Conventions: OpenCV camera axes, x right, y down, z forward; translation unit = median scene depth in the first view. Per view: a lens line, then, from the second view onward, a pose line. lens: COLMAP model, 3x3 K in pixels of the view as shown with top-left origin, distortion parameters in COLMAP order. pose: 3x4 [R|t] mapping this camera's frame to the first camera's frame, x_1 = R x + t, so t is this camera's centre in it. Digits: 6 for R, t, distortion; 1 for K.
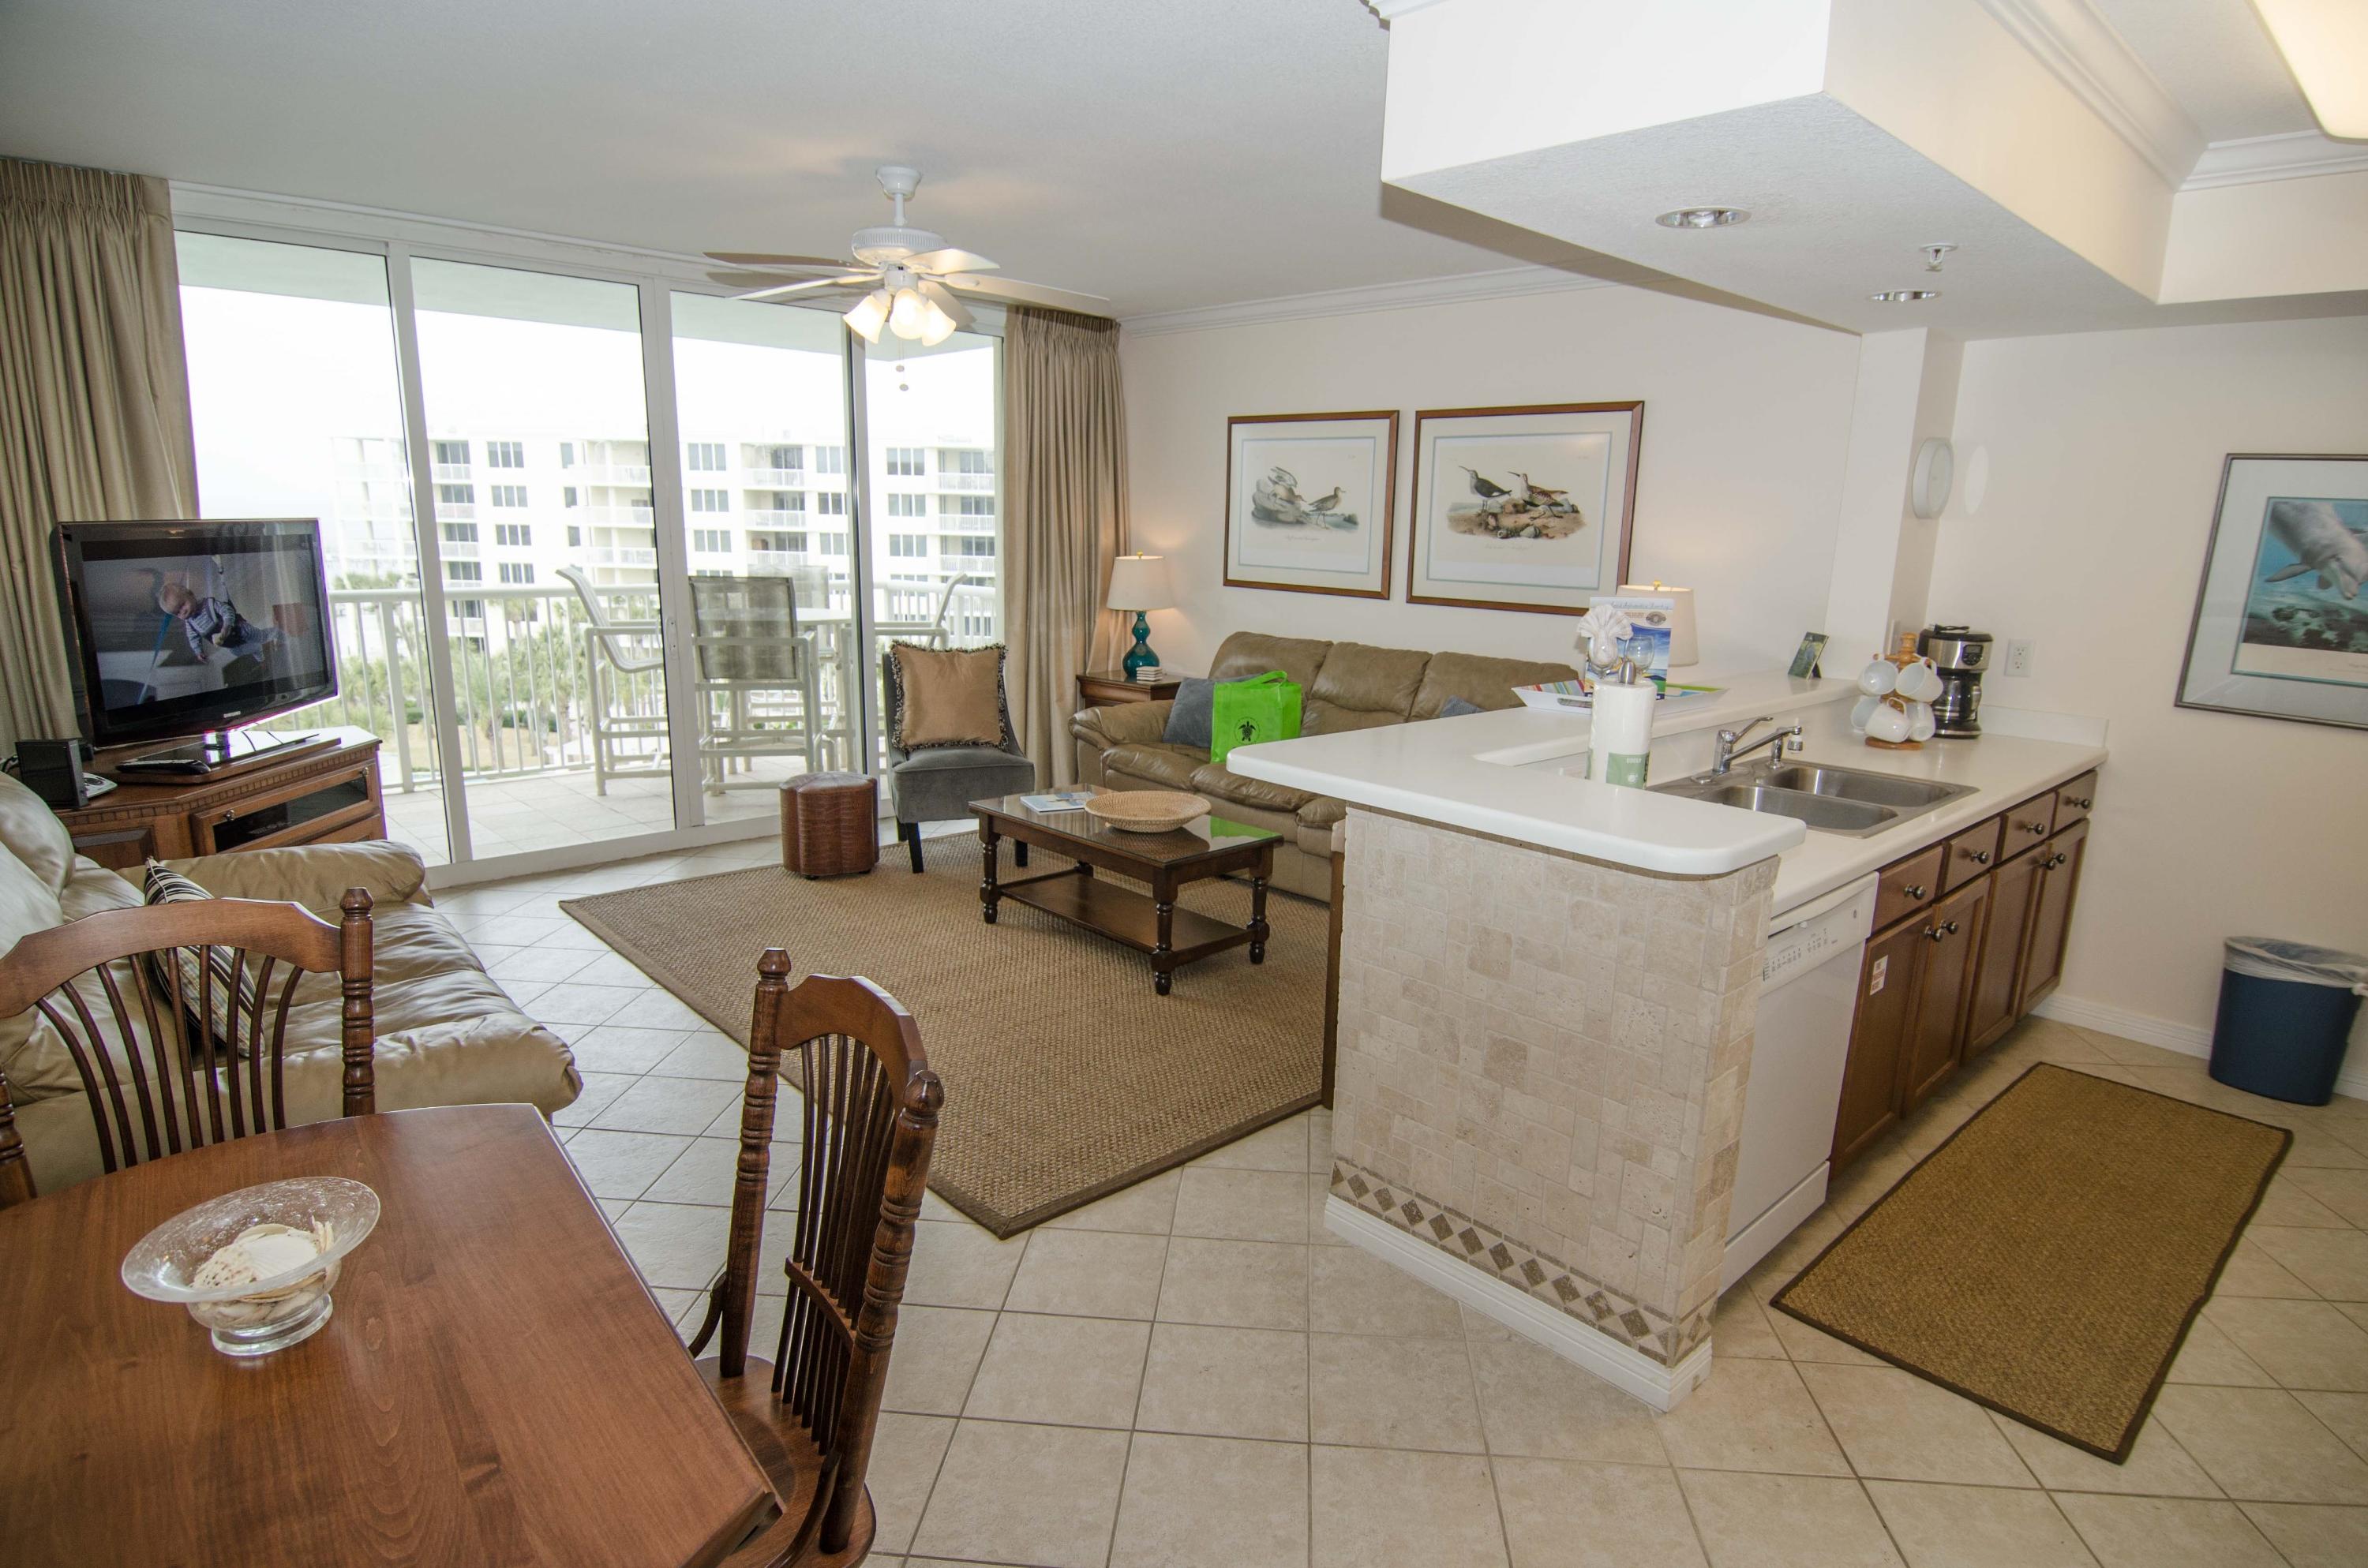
lens RADIAL K [[1263.9, 0, 1203.1], [0, 1263.9, 804.1], [0, 0, 1]] dist [-0.003449, -0.012042]
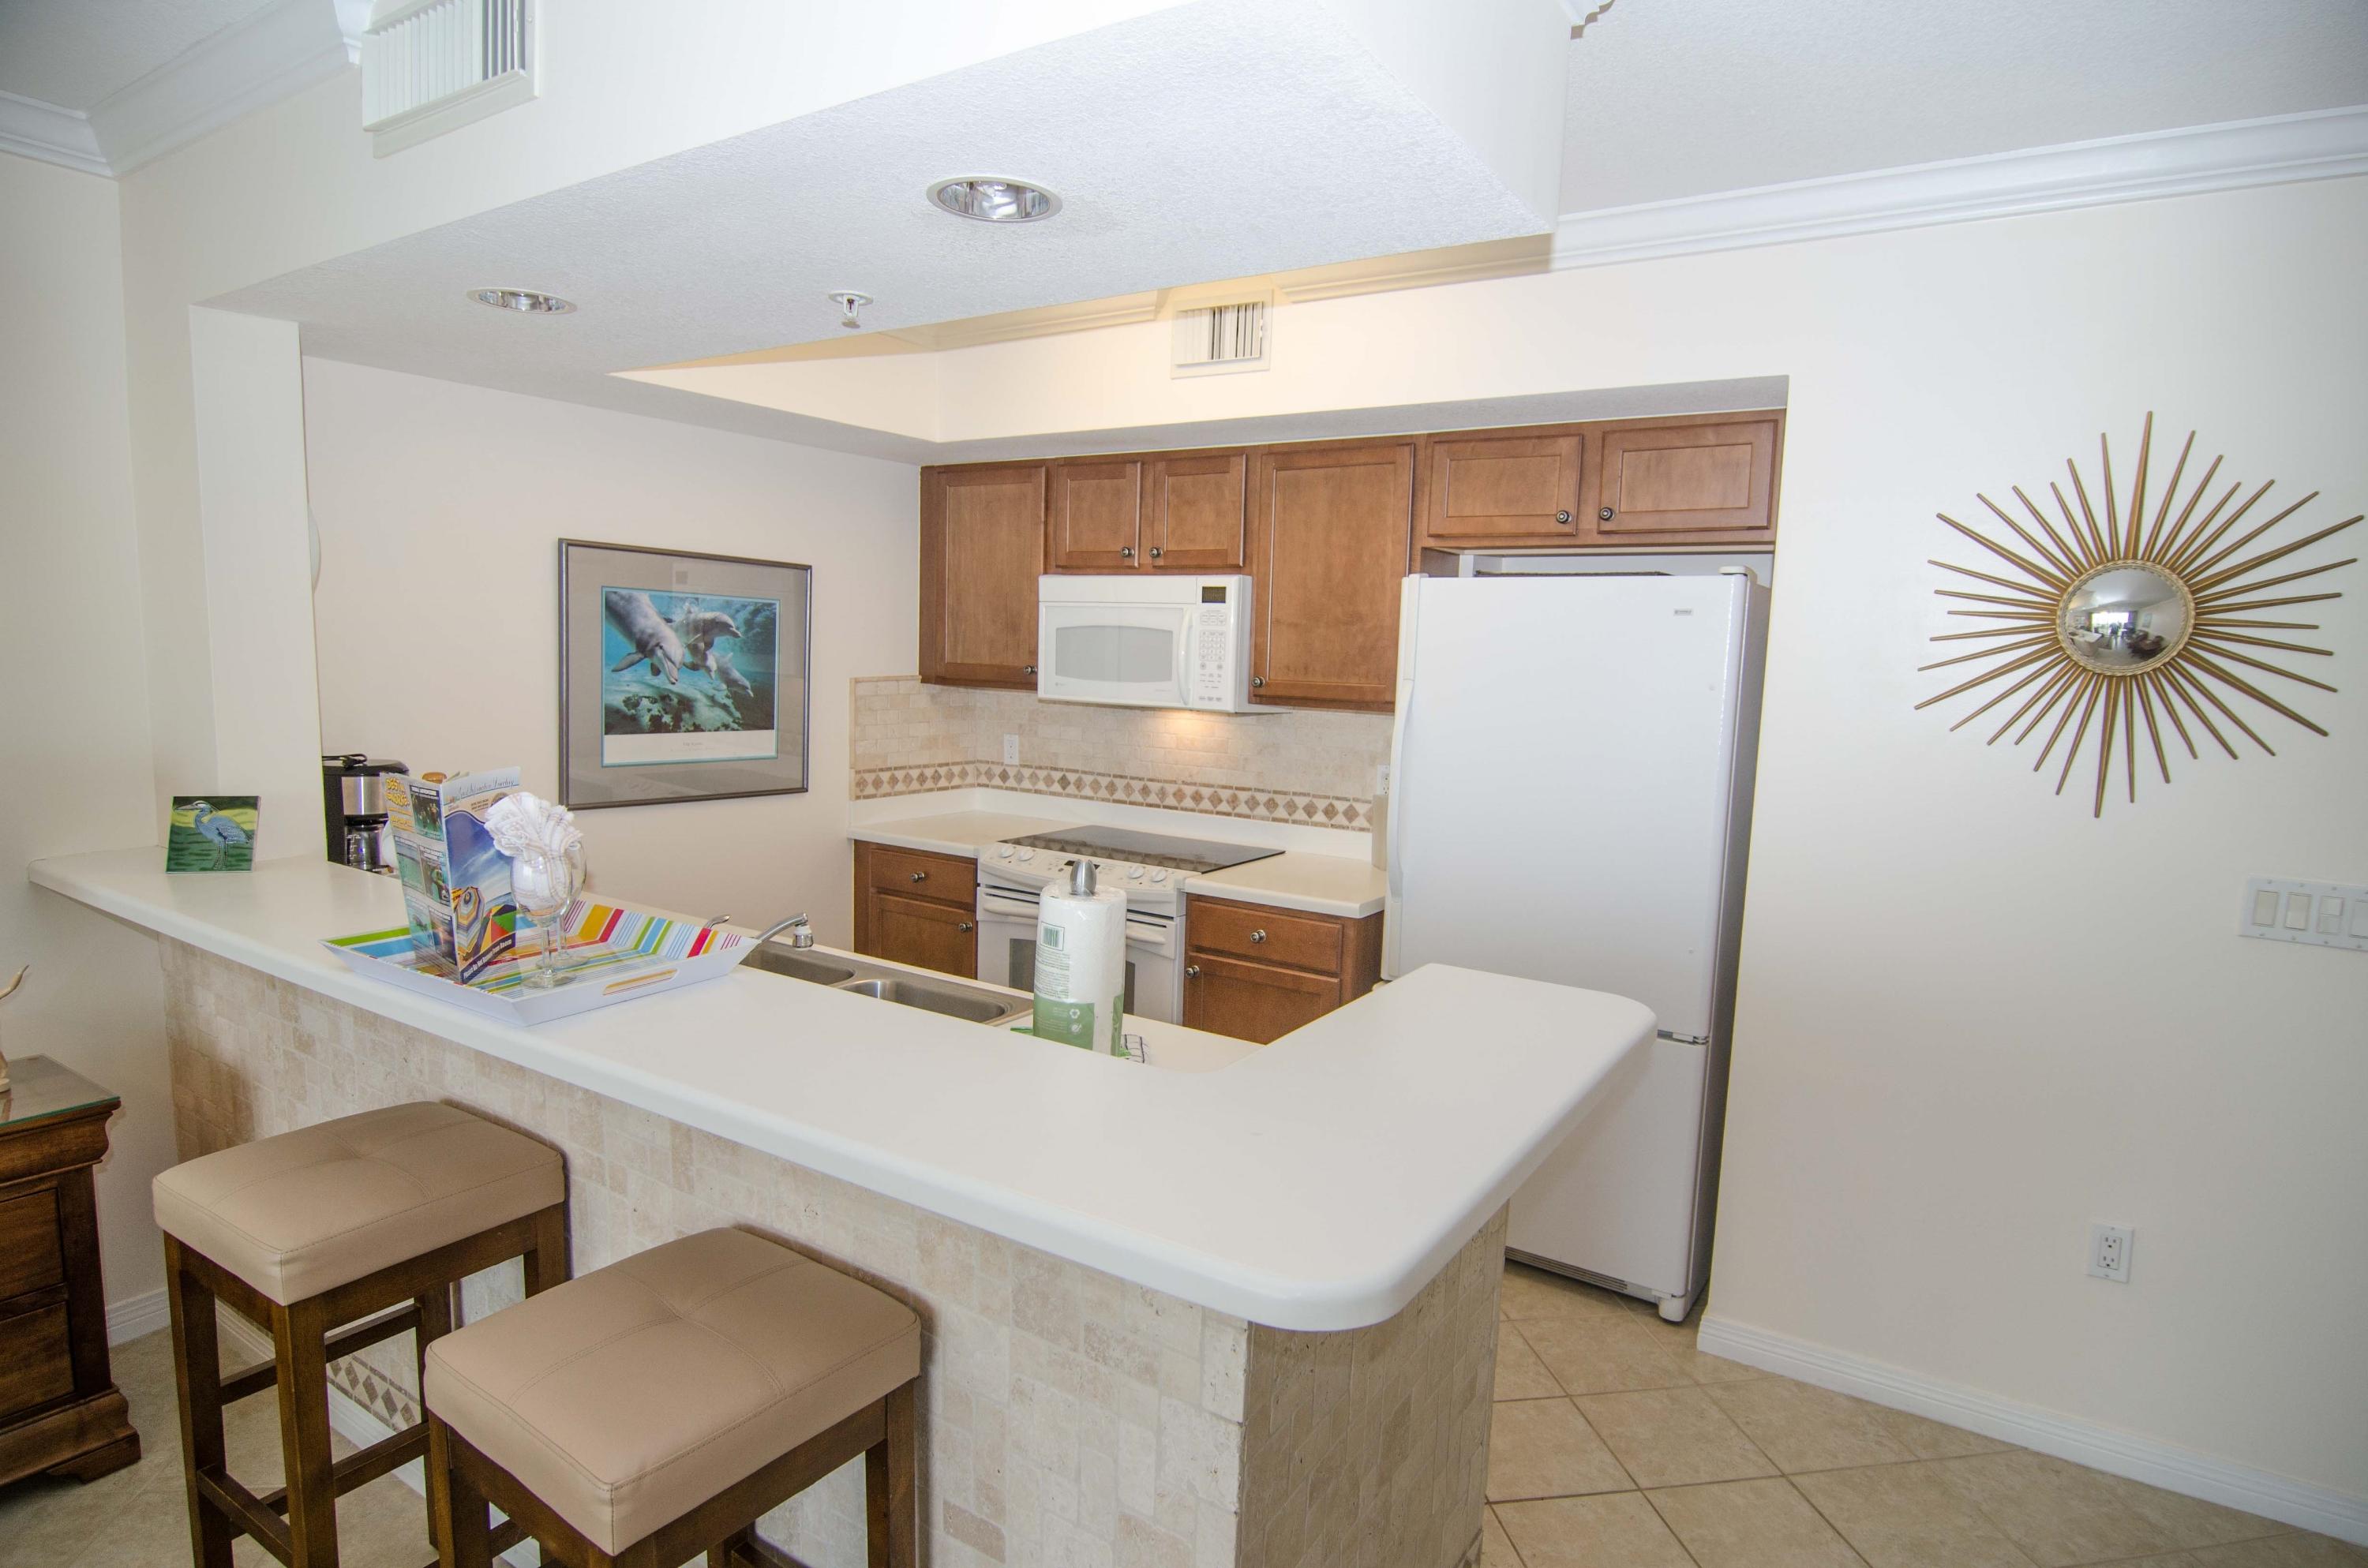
lens RADIAL K [[1263.9, 0, 1203.1], [0, 1263.9, 804.1], [0, 0, 1]] dist [-0.003449, -0.012042]
pose [[-0.247630, -0.154866, 0.956398, -0.133053], [0.178942, 0.962849, 0.202242, -0.114345], [-0.952187, 0.221221, -0.210718, 0.463570]]
